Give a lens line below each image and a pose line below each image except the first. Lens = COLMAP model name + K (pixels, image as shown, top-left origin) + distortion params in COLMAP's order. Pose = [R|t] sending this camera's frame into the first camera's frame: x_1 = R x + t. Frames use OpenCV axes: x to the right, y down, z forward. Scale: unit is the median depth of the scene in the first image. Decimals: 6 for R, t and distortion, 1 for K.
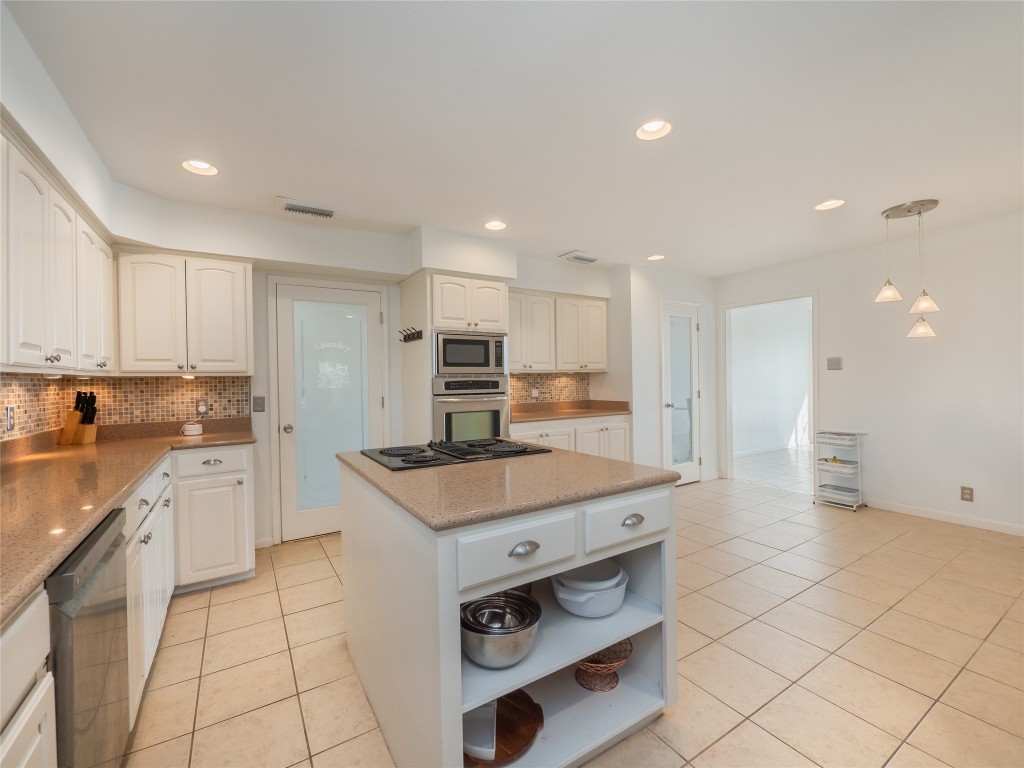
lens RADIAL K [[431.7, 0, 505.7], [0, 431.7, 384.1], [0, 0, 1]] dist [-0.000844, 0.000346]
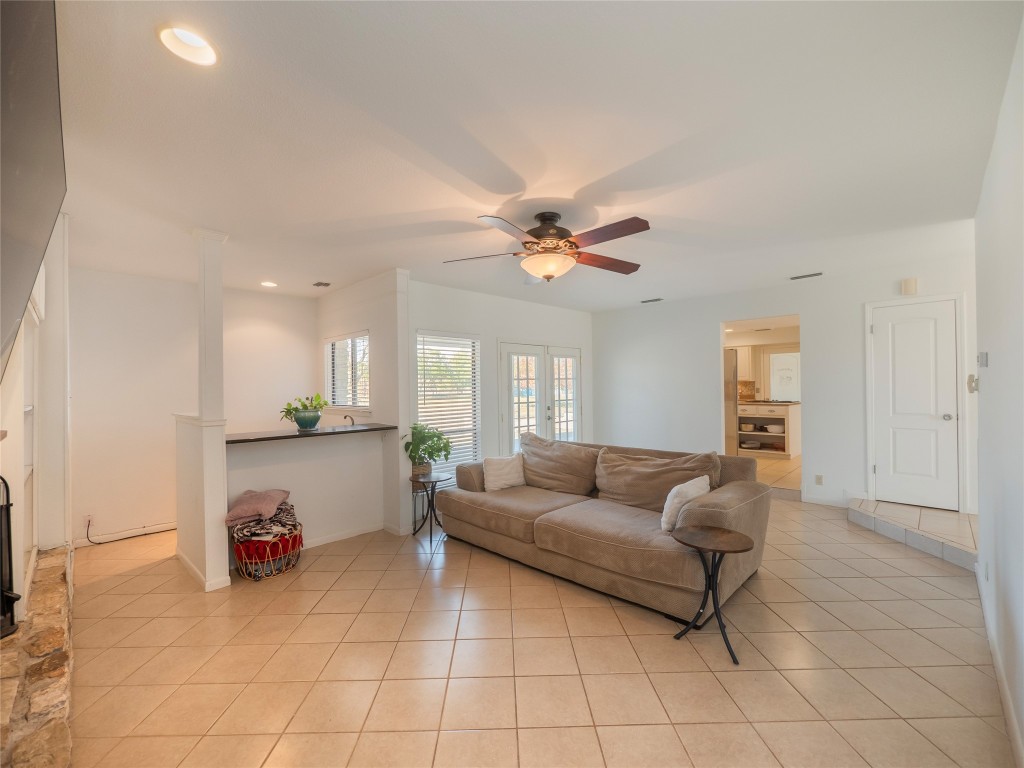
lens RADIAL K [[431.7, 0, 512.2], [0, 431.7, 384.8], [0, 0, 1]] dist [-0.000844, 0.000346]
pose [[0.233552, 0.009804, -0.972295, 2.027405], [0.001782, 0.999943, 0.010511, -0.028786], [0.972343, -0.004187, 0.233521, -1.418016]]
